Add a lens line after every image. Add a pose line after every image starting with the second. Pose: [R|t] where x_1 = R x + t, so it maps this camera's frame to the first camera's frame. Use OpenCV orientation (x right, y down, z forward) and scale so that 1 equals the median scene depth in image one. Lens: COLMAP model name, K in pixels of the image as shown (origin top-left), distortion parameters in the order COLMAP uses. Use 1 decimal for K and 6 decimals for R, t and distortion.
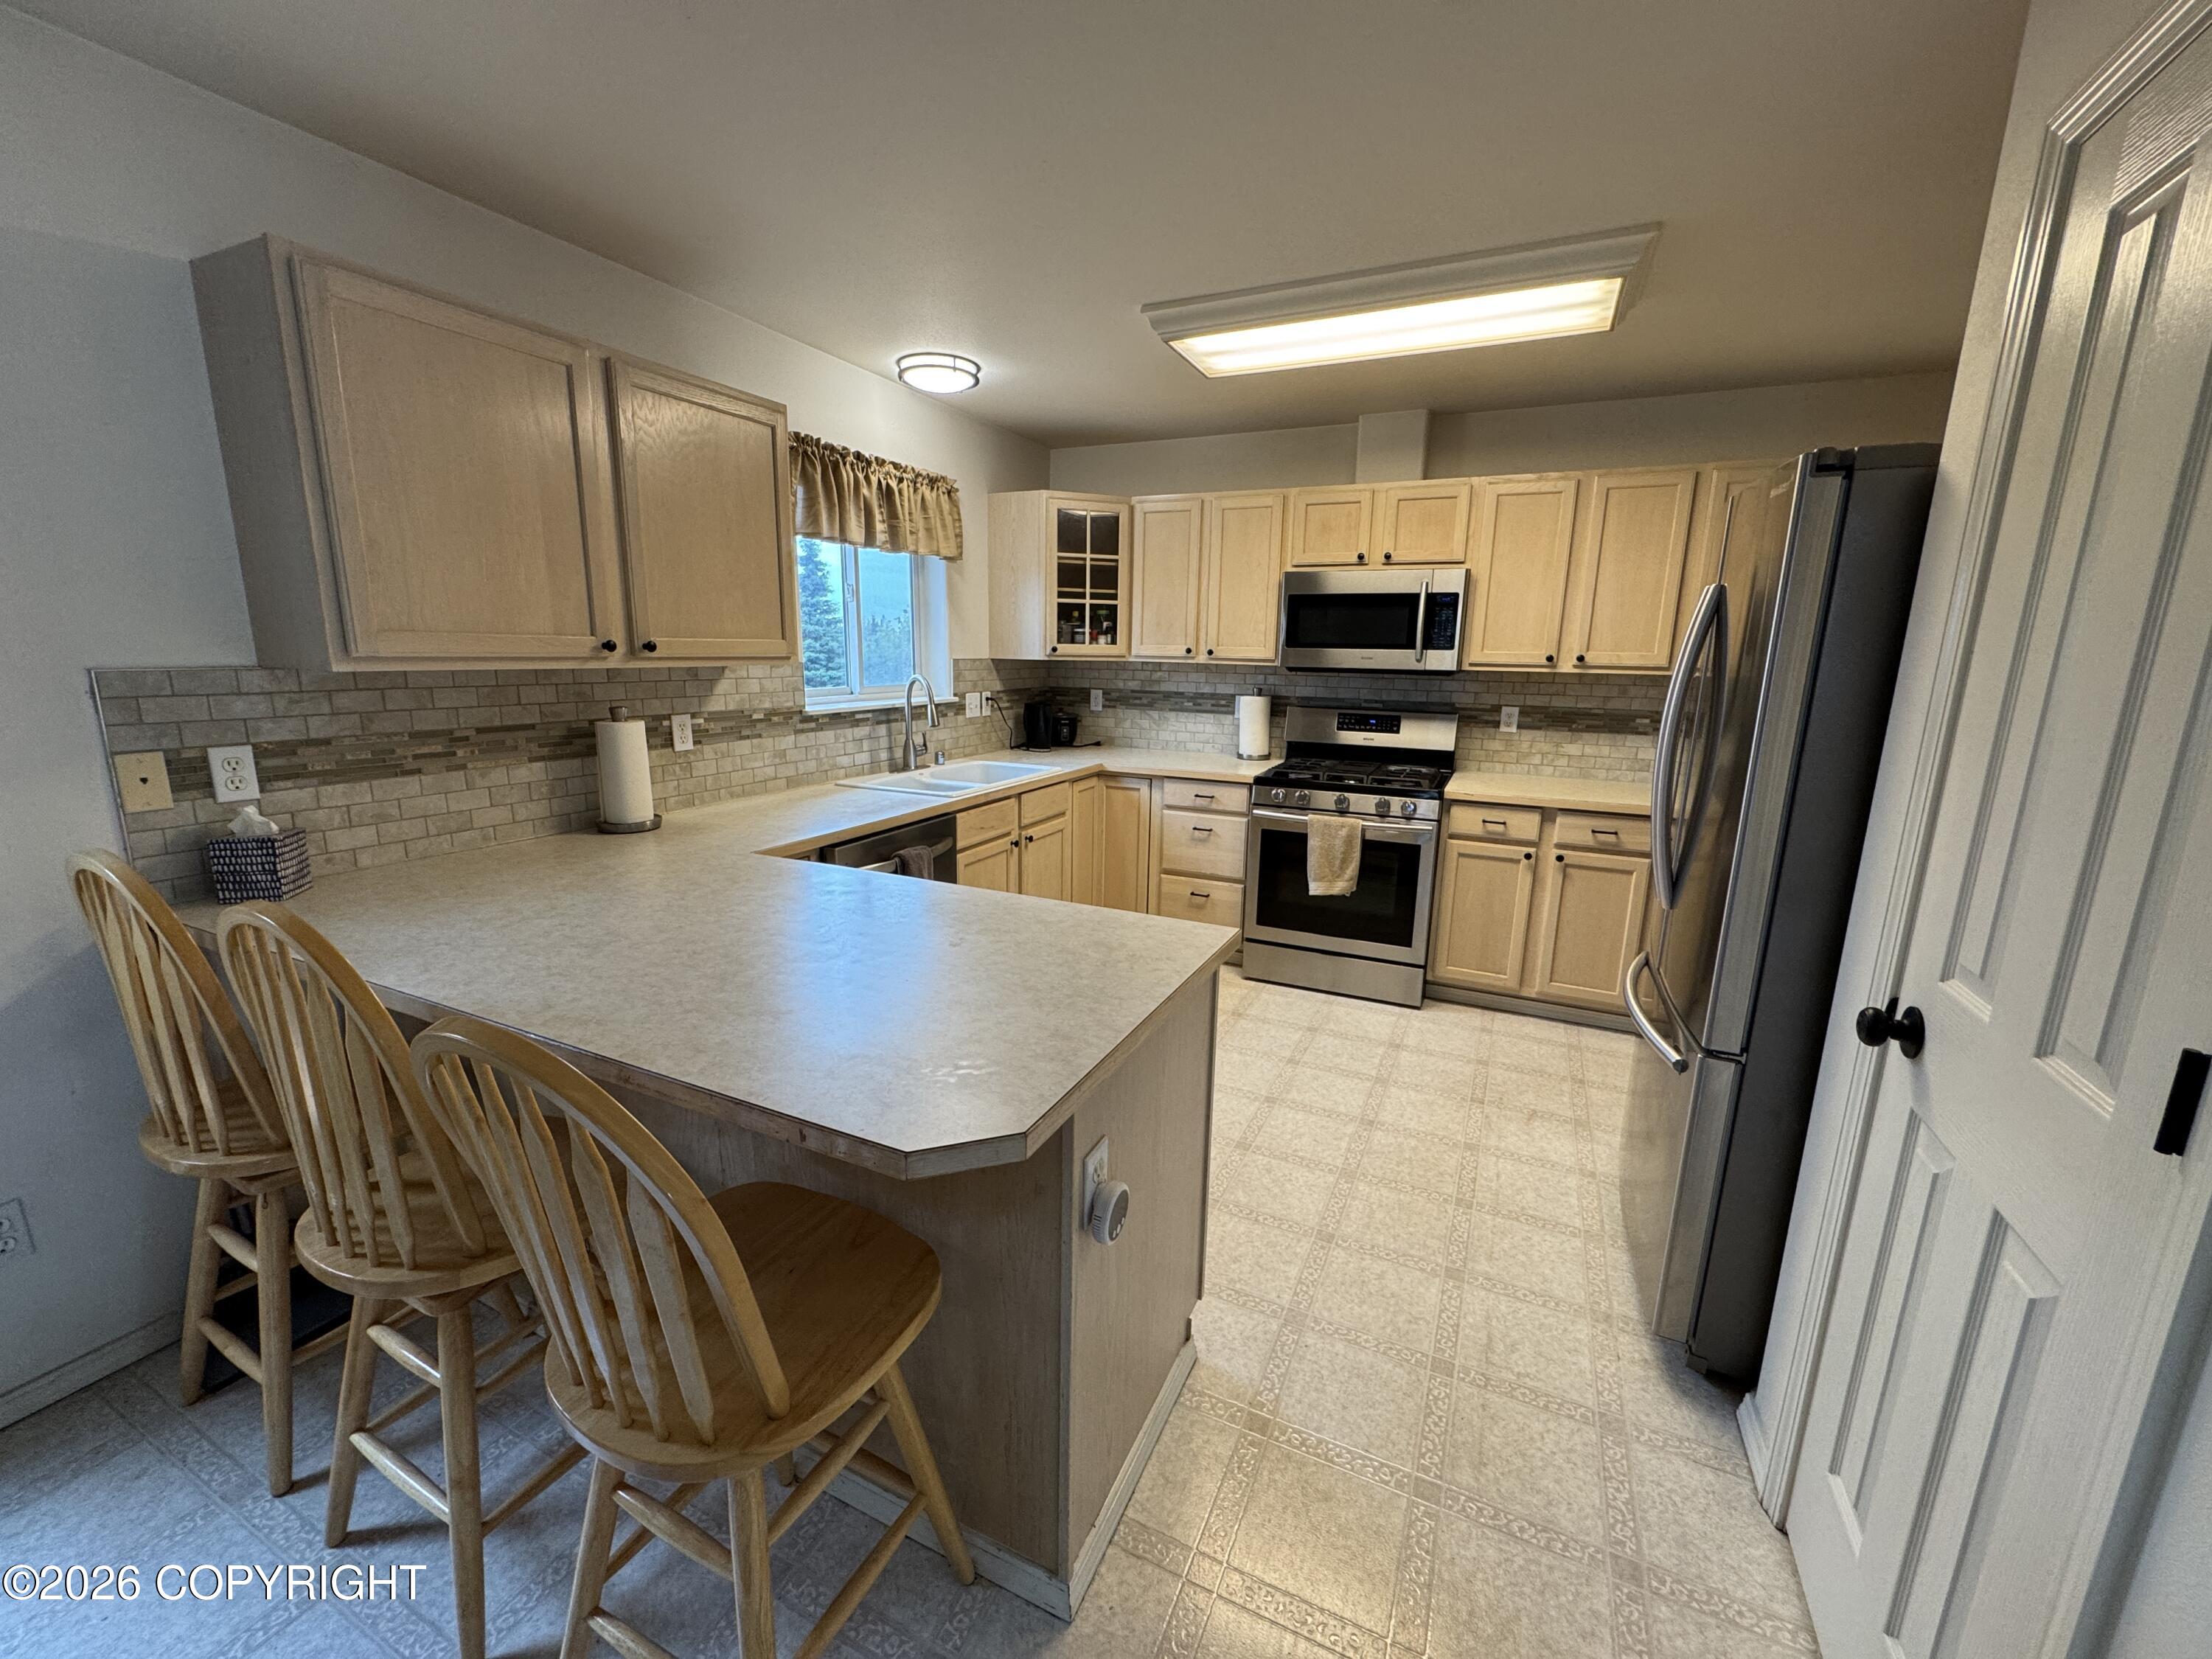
lens RADIAL K [[876.8, 0, 1103.5], [0, 876.8, 834.2], [0, 0, 1]] dist [-0.003126, 0.000125]
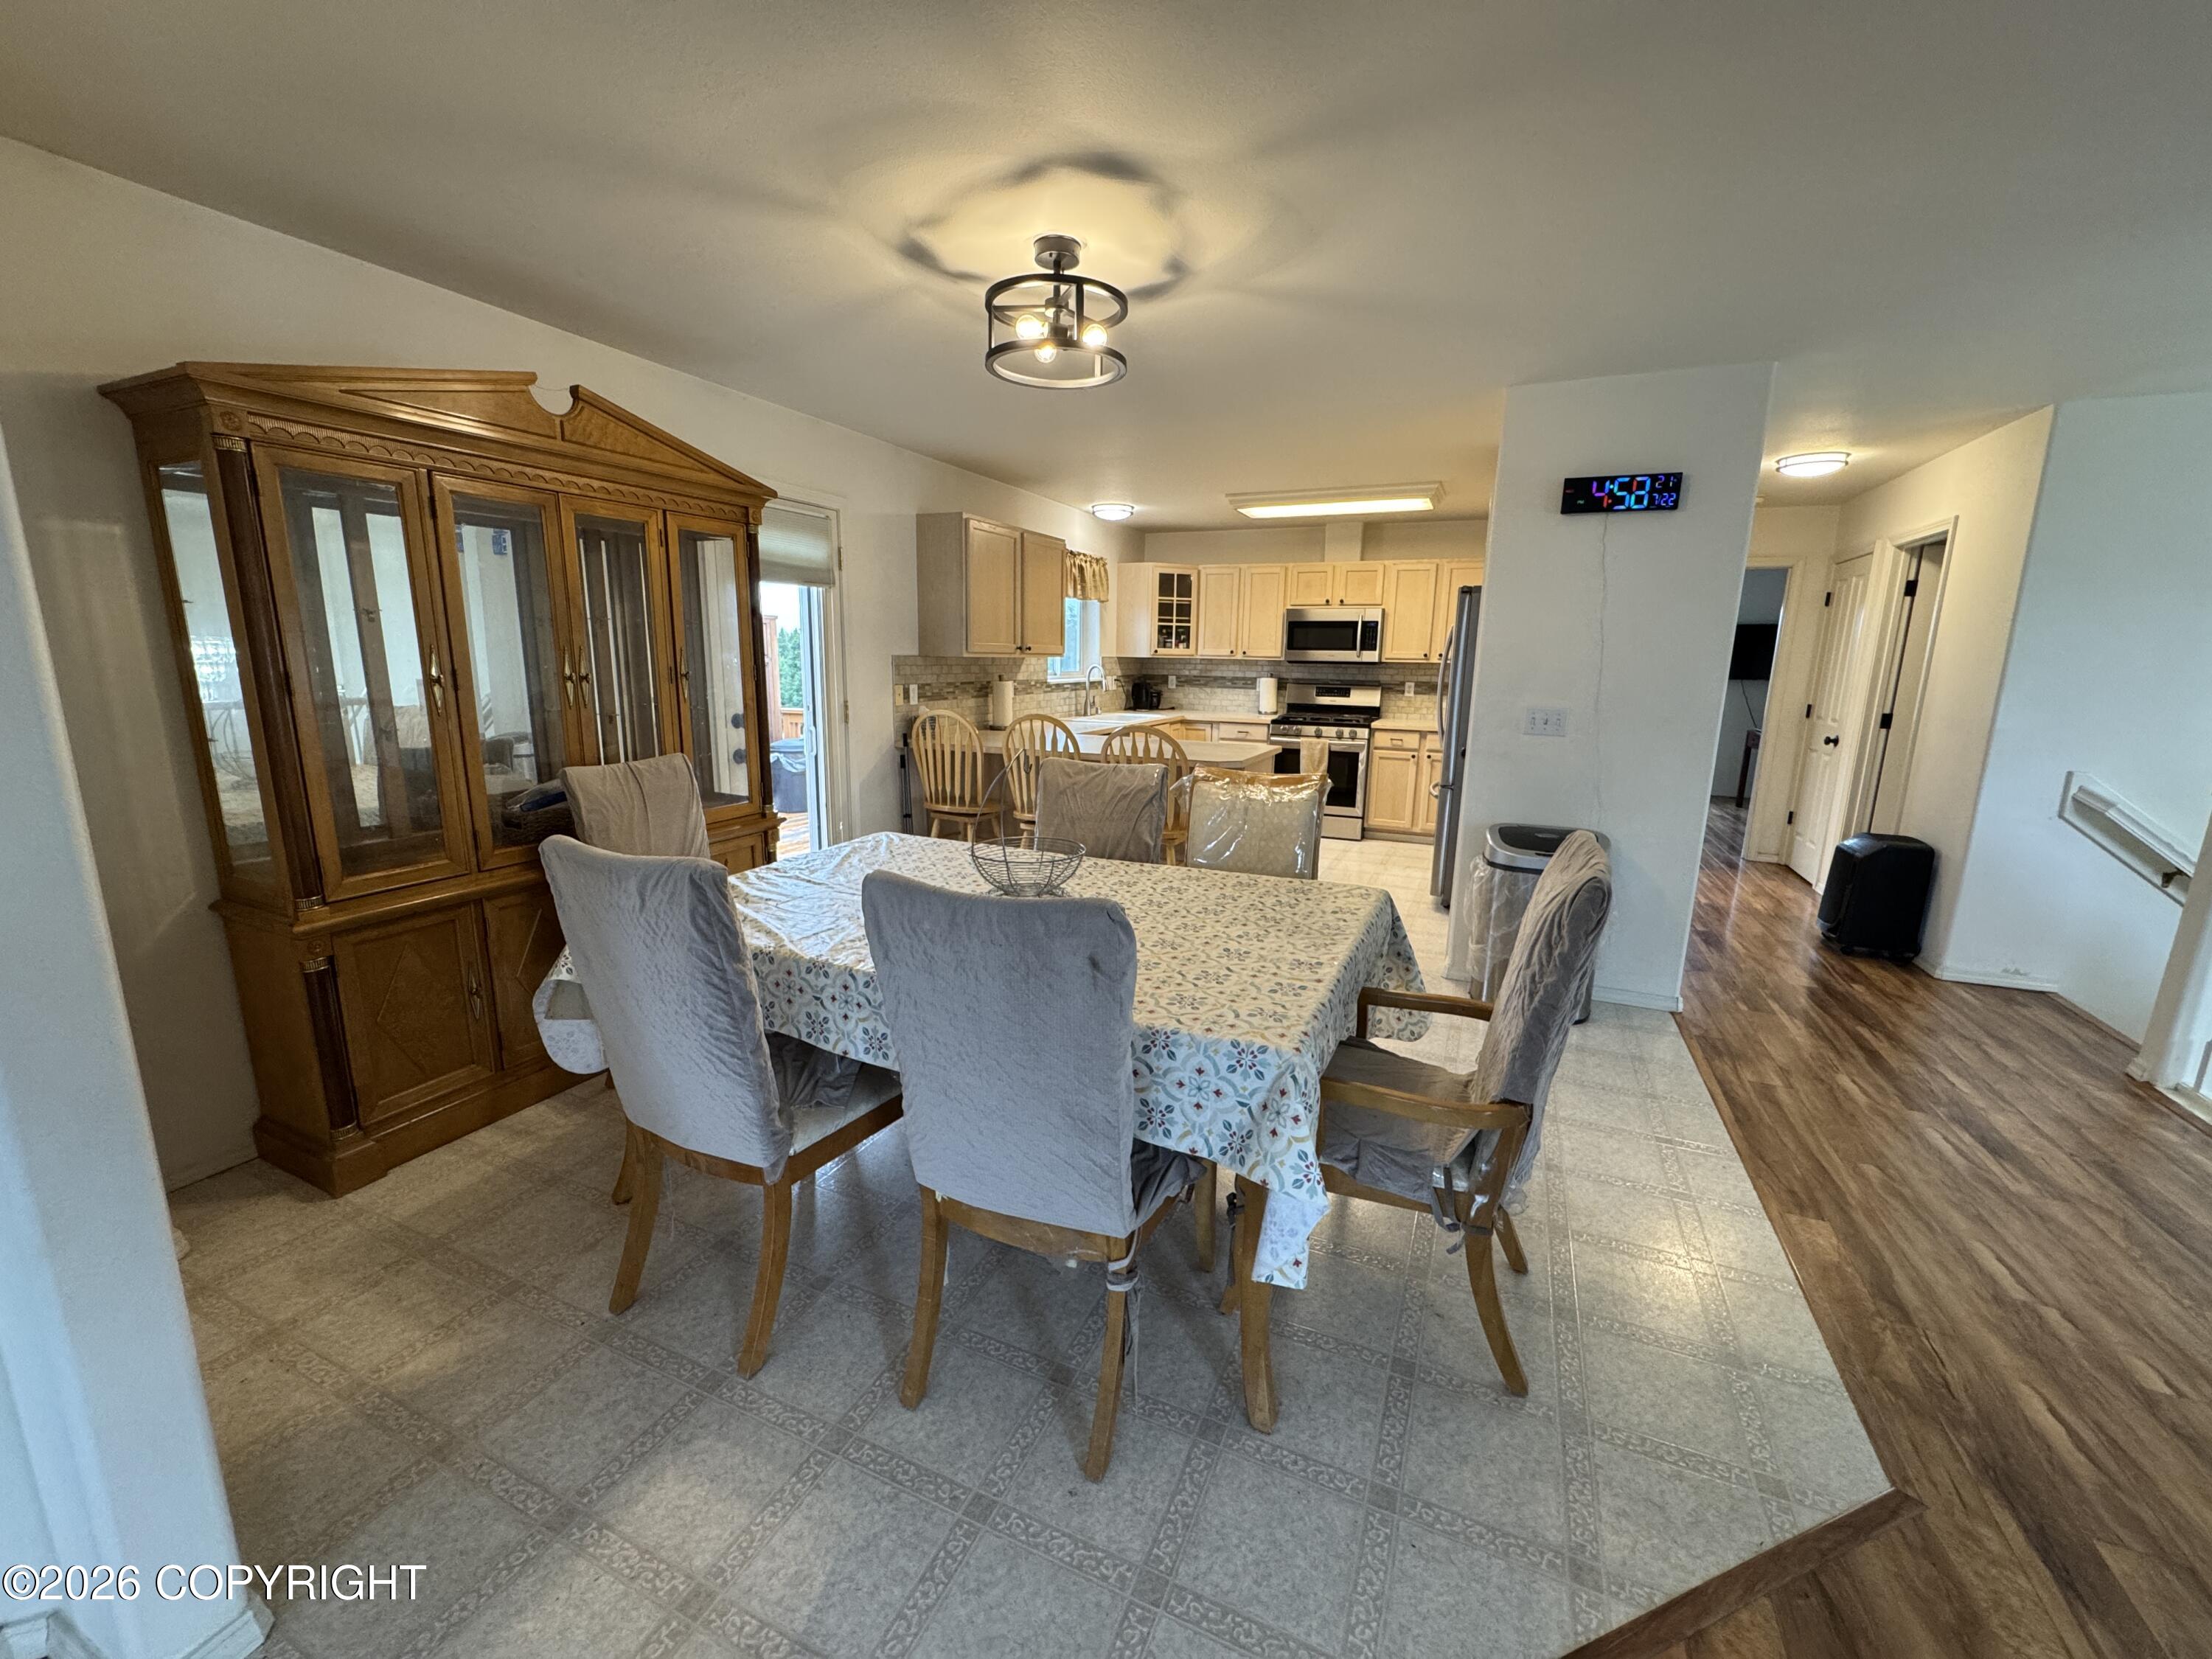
lens RADIAL K [[876.8, 0, 1100.8], [0, 876.8, 831.1], [0, 0, 1]] dist [-0.003126, 0.000125]
pose [[0.999820, -0.005410, 0.018170, -0.225520], [0.005609, 0.999925, -0.010894, 0.190847], [-0.018110, 0.010994, 0.999776, -0.852670]]
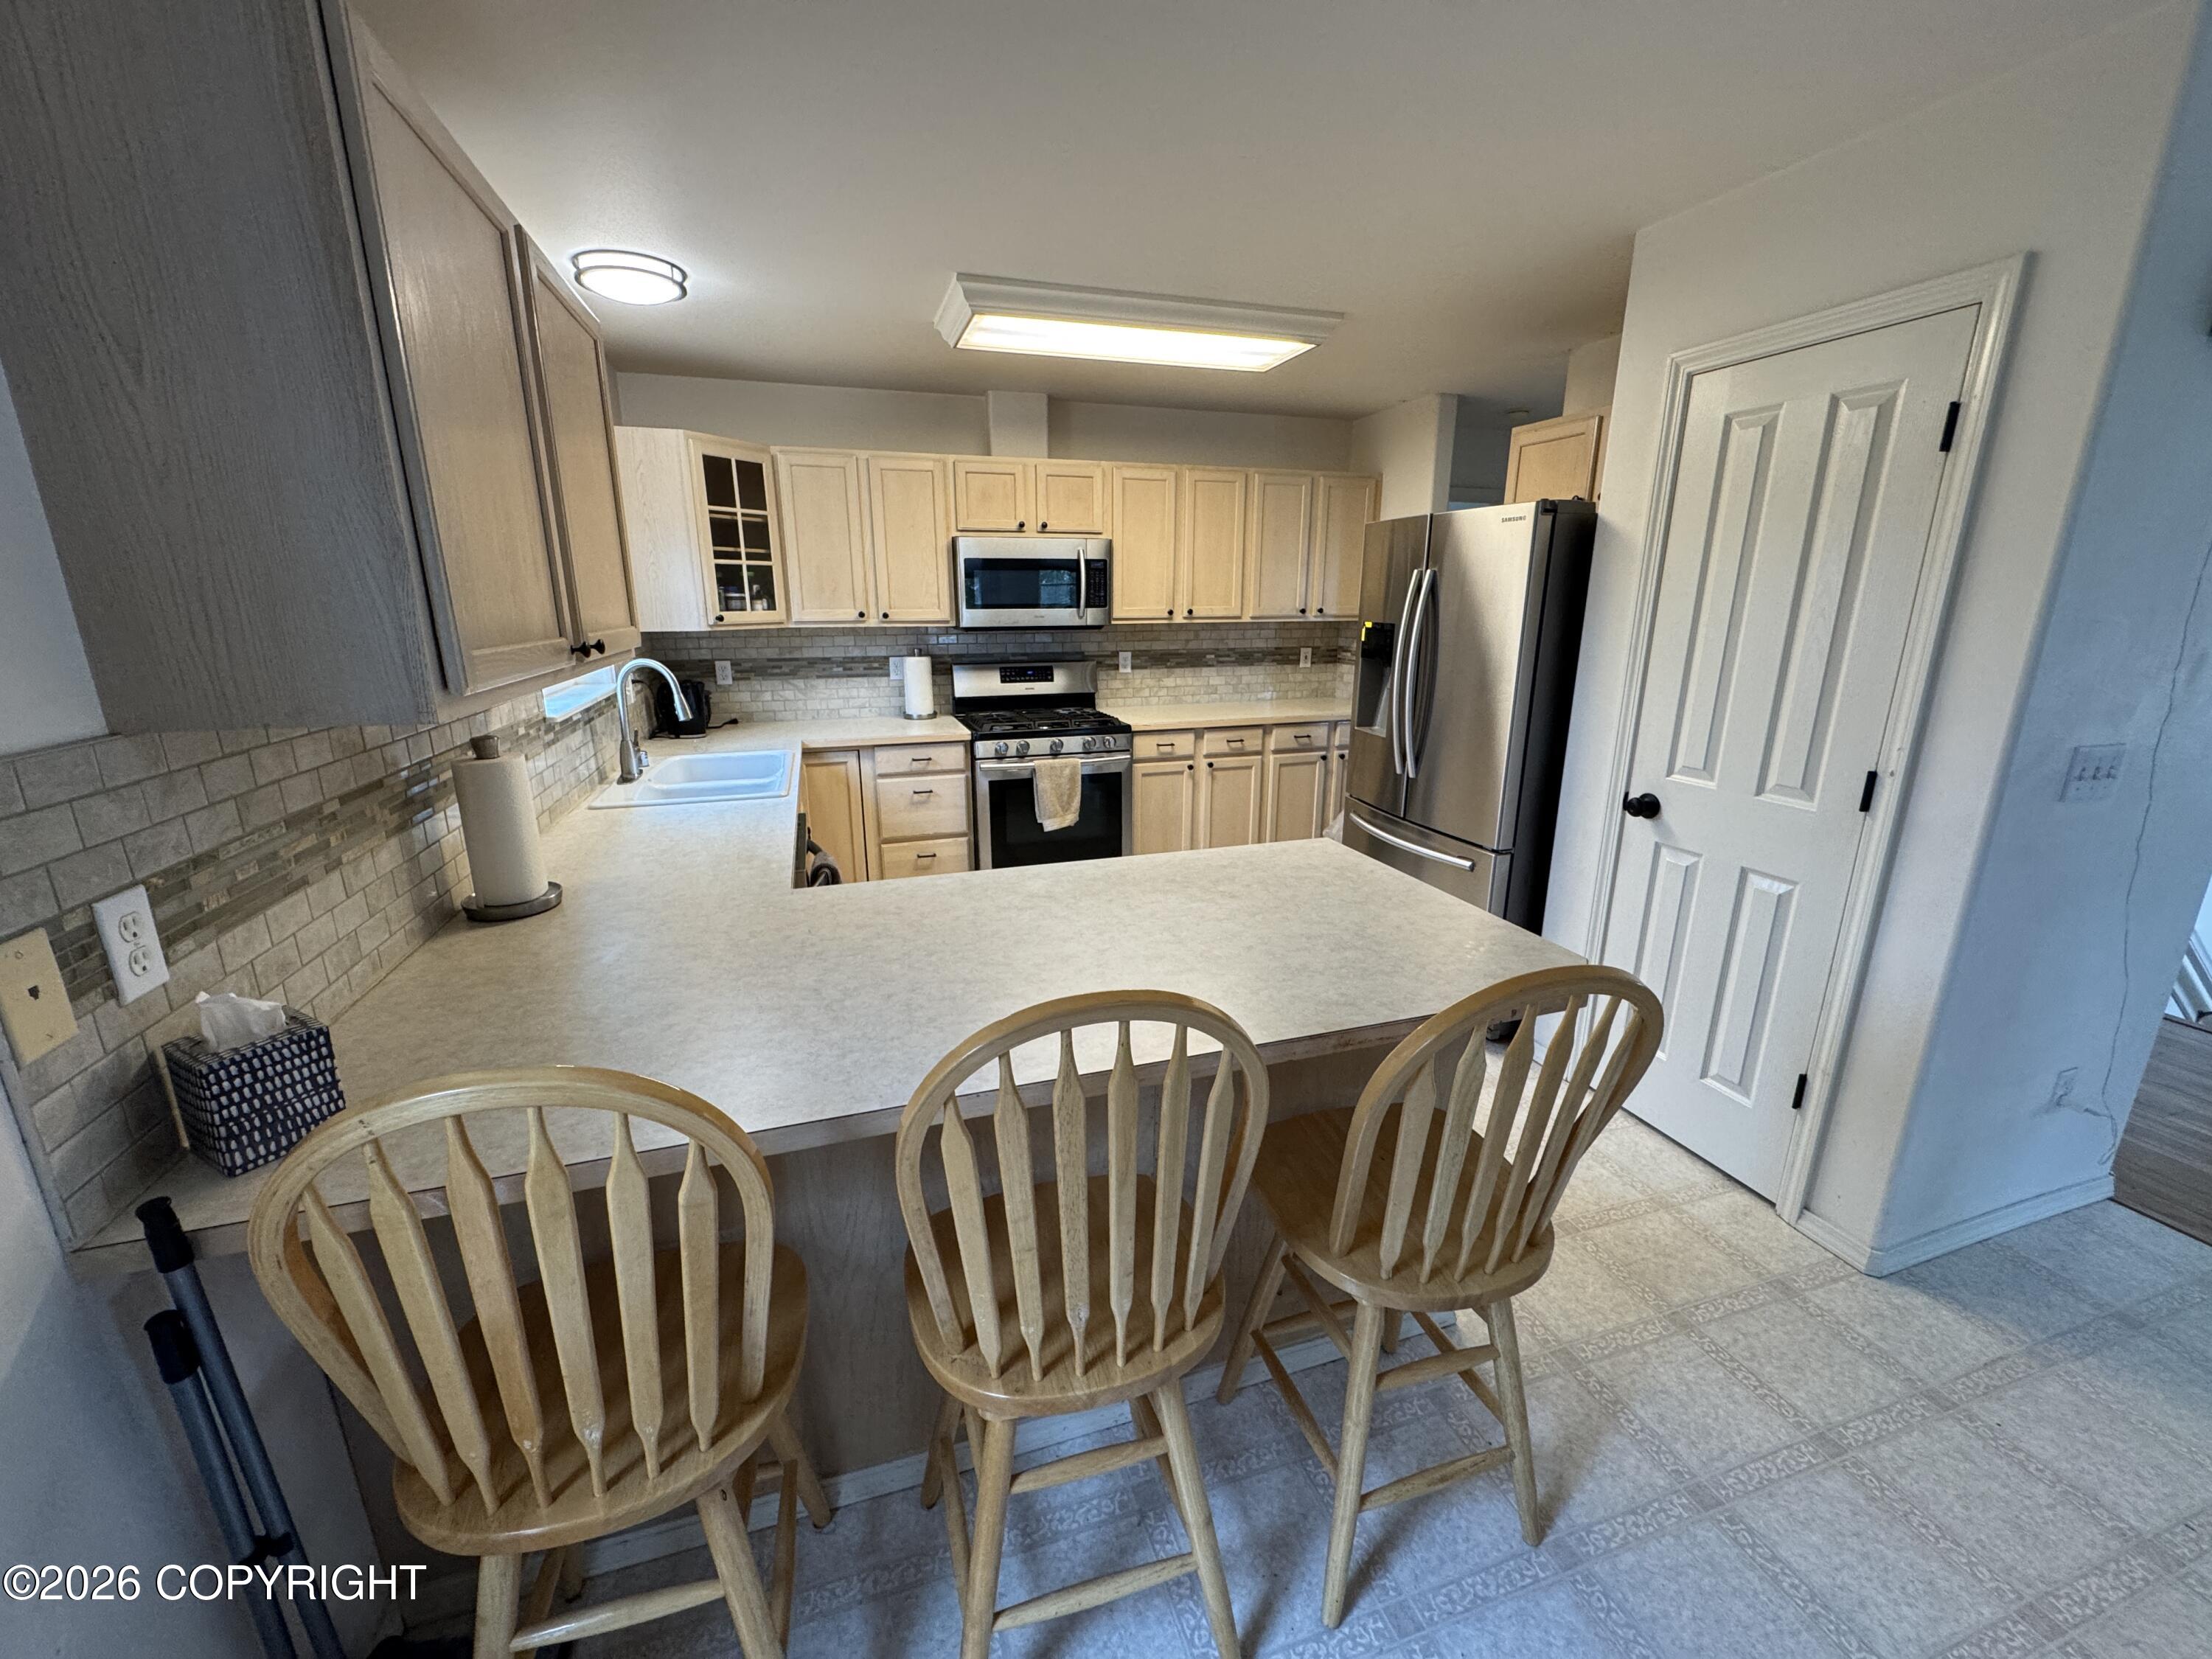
lens RADIAL K [[876.8, 0, 1102.4], [0, 876.8, 831.1], [0, 0, 1]] dist [-0.003126, 0.000125]
pose [[0.727488, -0.196653, 0.657335, -0.441264], [0.158673, 0.980295, 0.117664, -0.050901], [-0.667521, 0.018702, 0.744356, 0.112923]]
